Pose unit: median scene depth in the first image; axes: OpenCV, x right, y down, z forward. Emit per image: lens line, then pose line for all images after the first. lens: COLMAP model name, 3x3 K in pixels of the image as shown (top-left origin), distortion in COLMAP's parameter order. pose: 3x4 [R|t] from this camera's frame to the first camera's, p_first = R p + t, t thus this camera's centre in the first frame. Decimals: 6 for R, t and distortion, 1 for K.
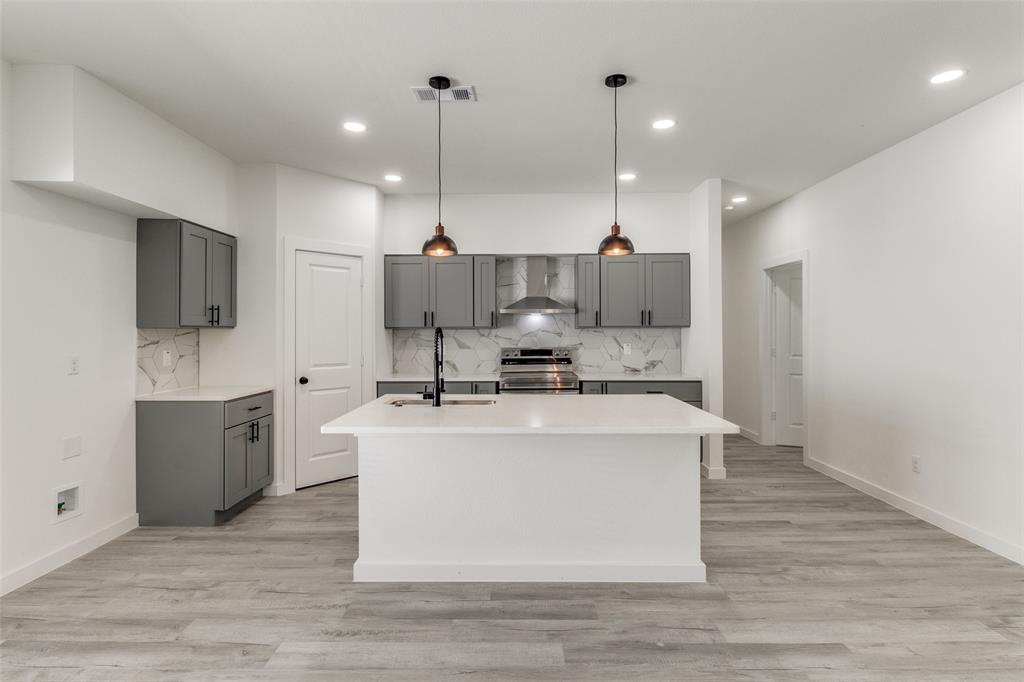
lens RADIAL K [[509.4, 0, 512.1], [0, 509.4, 330.9], [0, 0, 1]] dist [-0.001025, -0.000185]
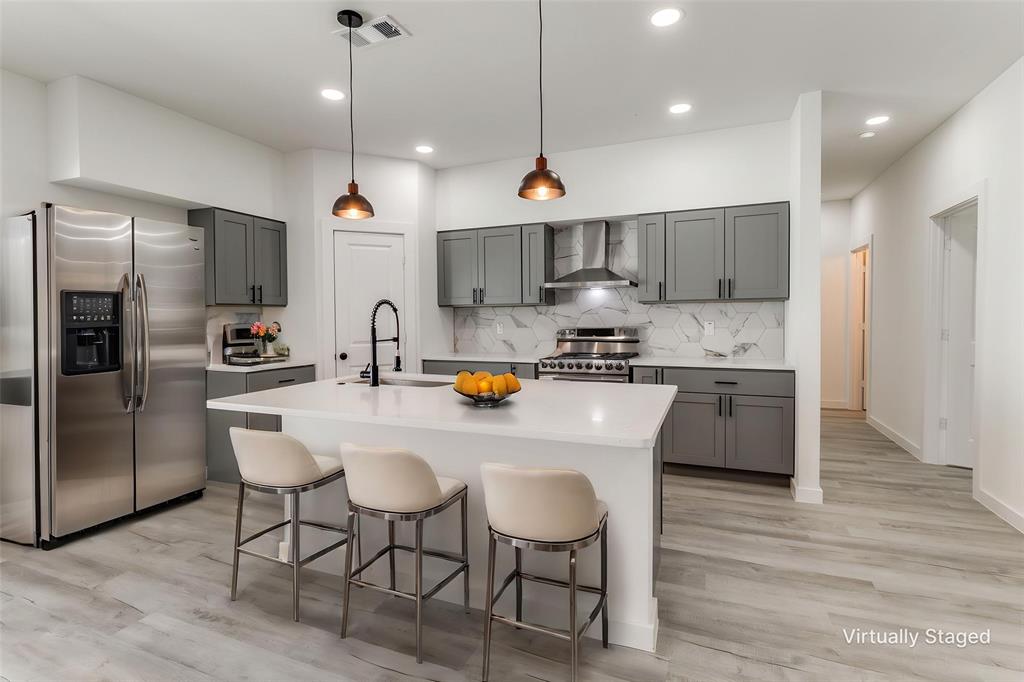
lens RADIAL K [[492.9, 0, 510.1], [0, 492.9, 332.9], [0, 0, 1]] dist [-0.002635, -0.001178]
pose [[0.927975, 0.006645, -0.372582, 0.277687], [0.006607, 0.999390, 0.034281, 0.016854], [0.372583, -0.034274, 0.927366, 0.191639]]
